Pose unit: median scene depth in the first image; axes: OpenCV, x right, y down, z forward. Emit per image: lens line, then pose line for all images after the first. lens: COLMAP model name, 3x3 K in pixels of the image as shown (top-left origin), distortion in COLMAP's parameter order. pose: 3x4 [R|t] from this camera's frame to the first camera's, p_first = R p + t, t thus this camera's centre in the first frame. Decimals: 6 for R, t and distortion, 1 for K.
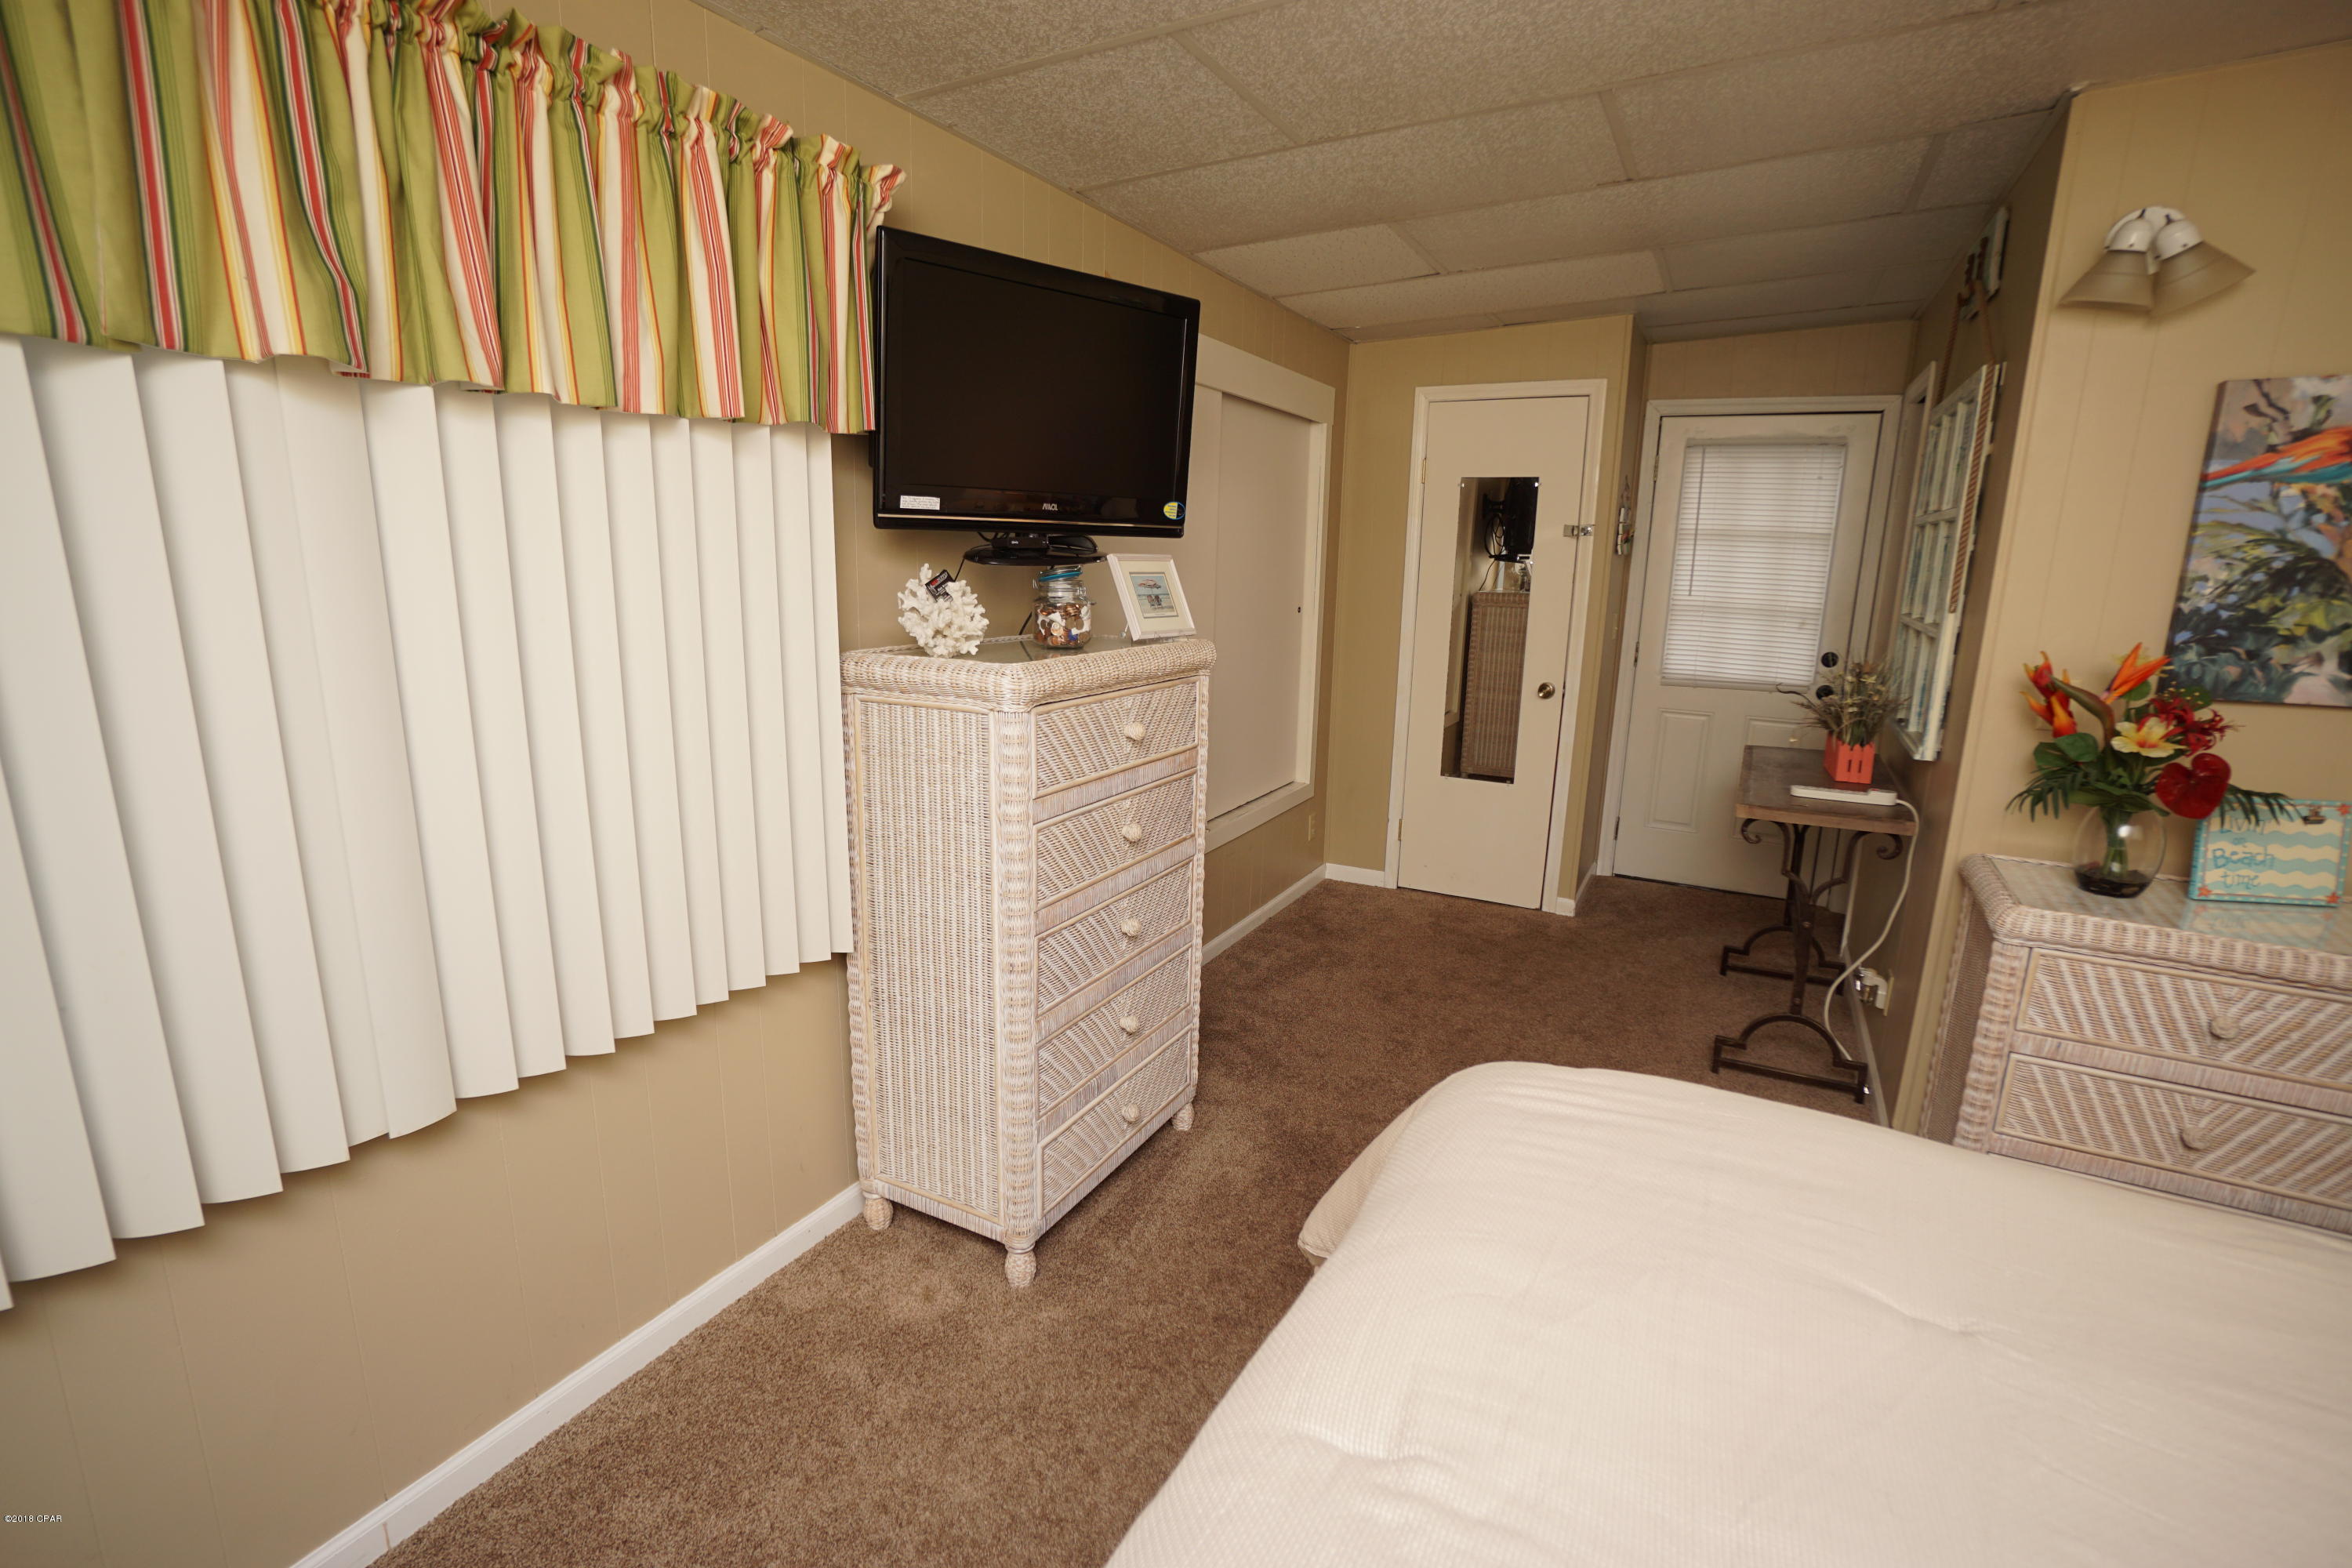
lens RADIAL K [[1083.2, 0, 1179.5], [0, 1083.2, 791.2], [0, 0, 1]] dist [-0.052090, 0.020127]
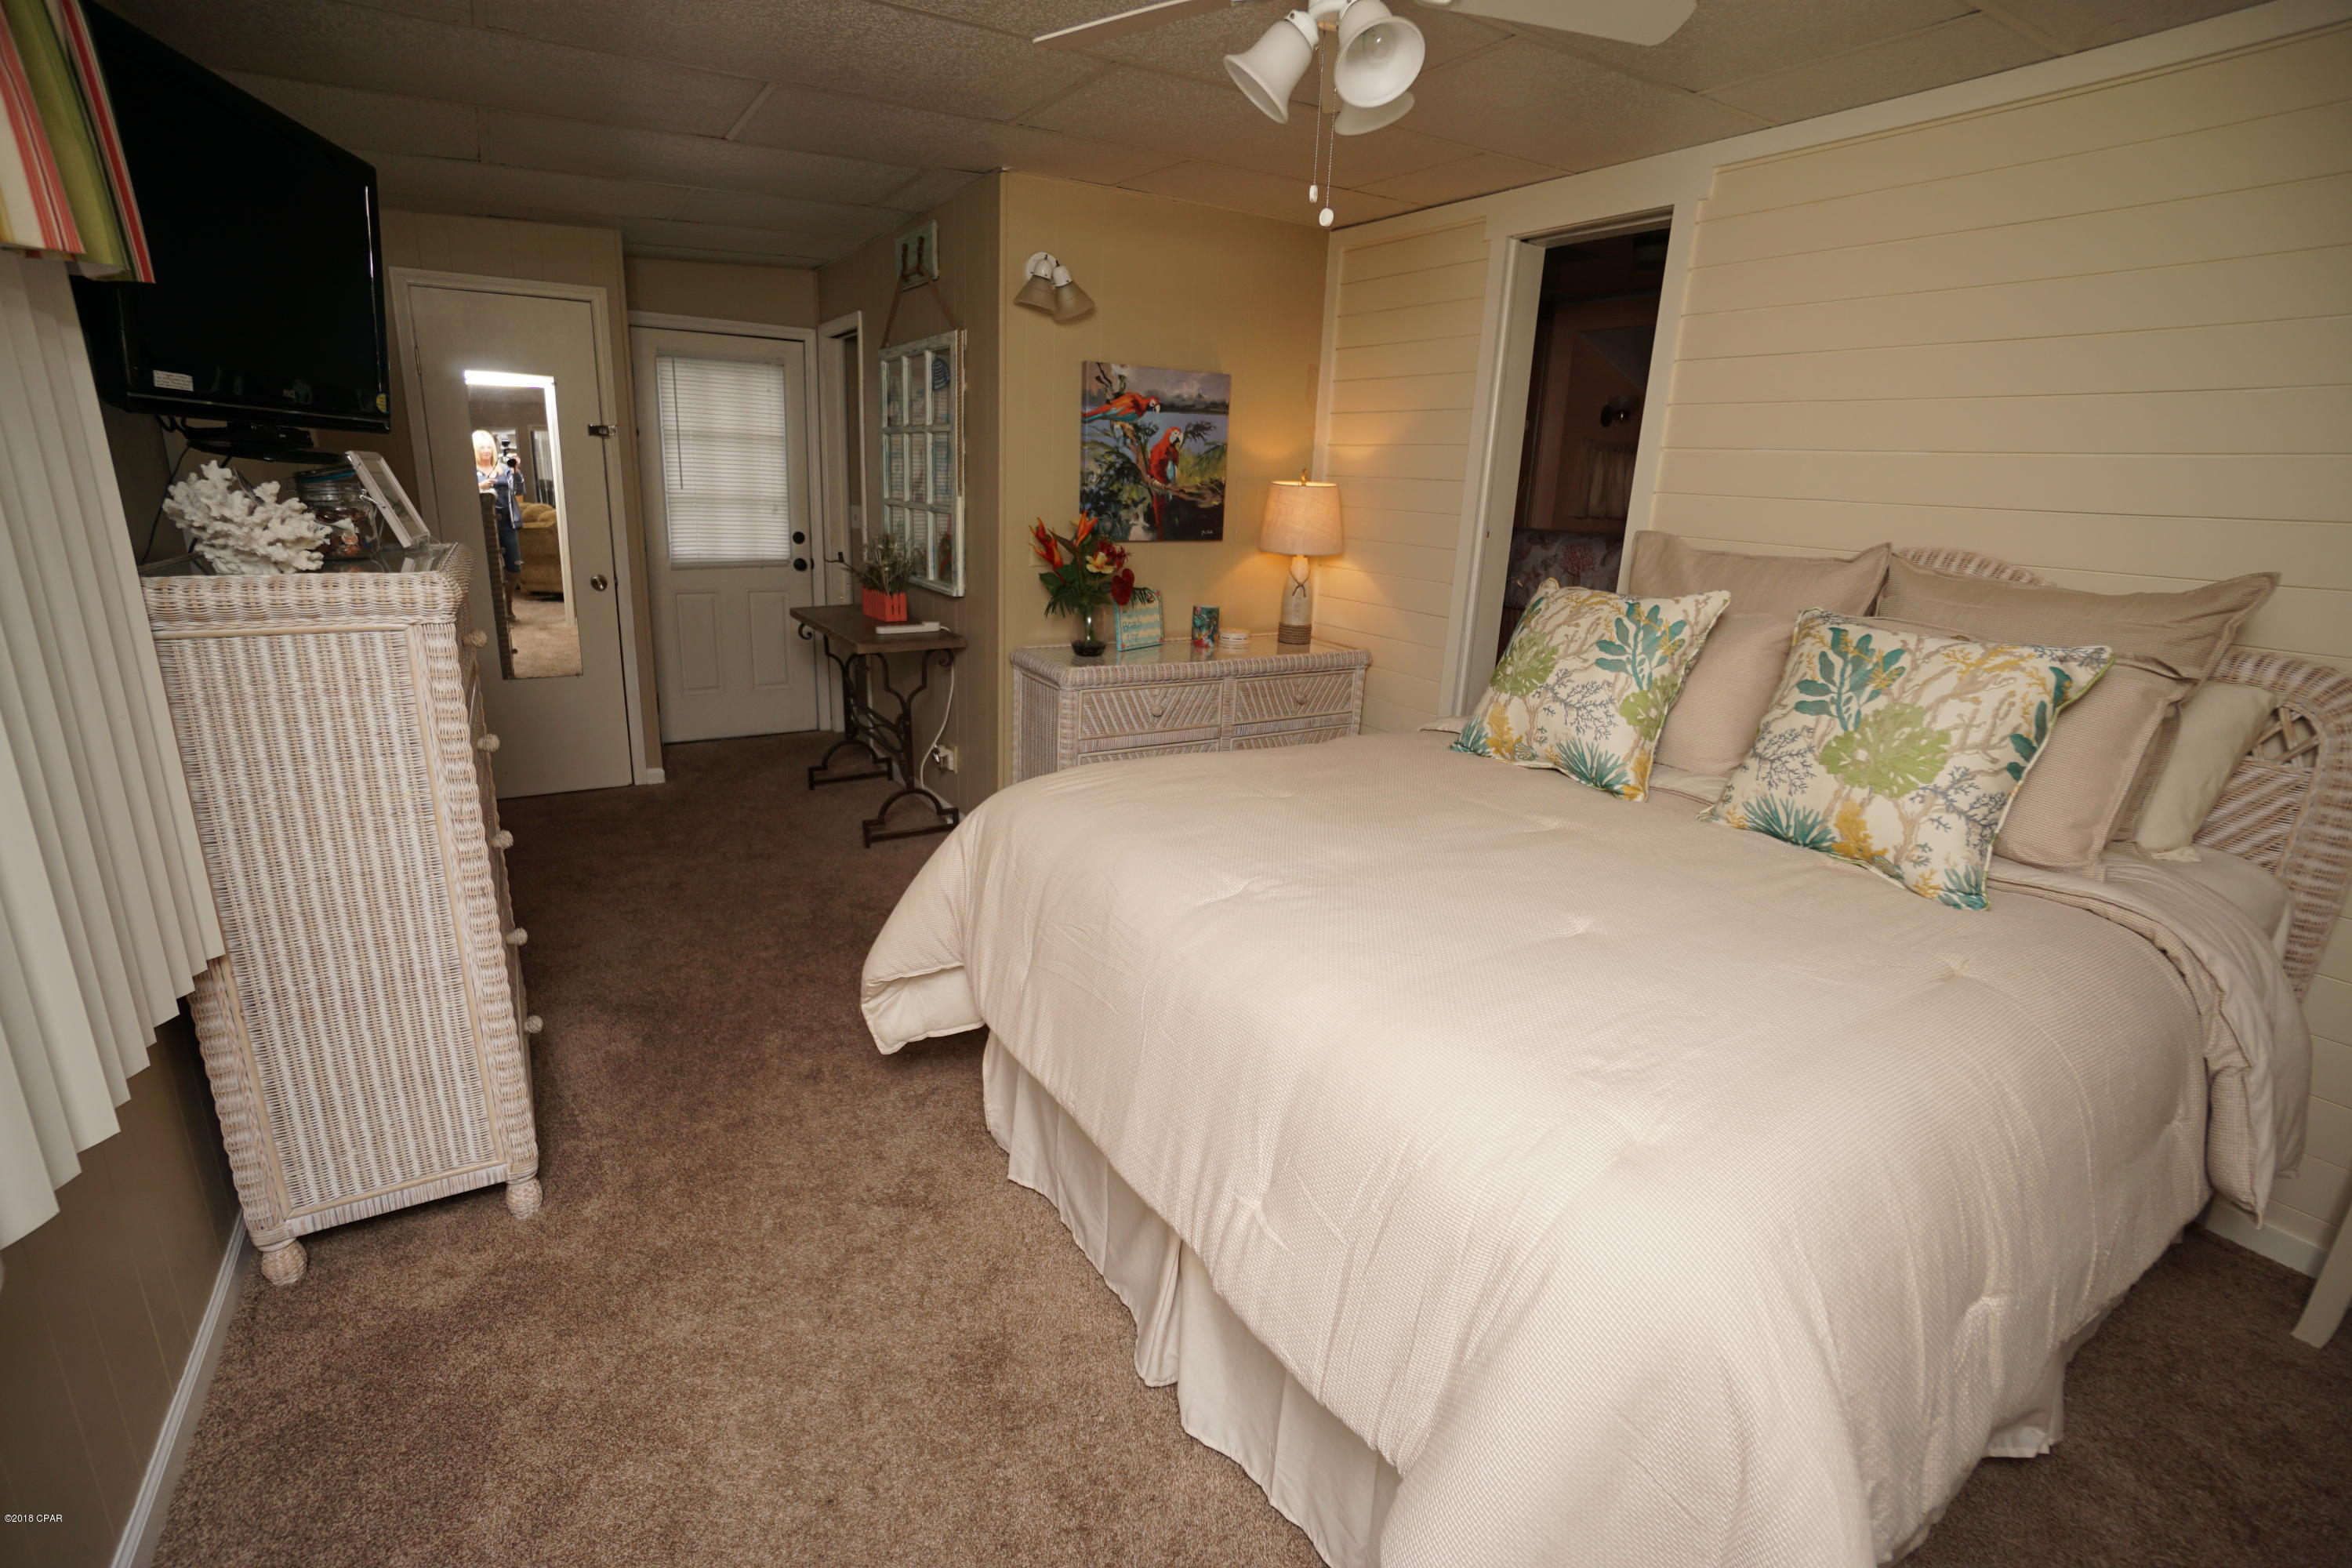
lens RADIAL K [[1033.4, 0, 1168.2], [0, 1033.4, 774.1], [0, 0, 1]] dist [-0.065943, 0.024149]
pose [[0.491310, -0.237678, 0.837928, -0.554810], [0.158592, 0.970377, 0.182258, -0.003552], [-0.856424, 0.043343, 0.514450, 0.010971]]
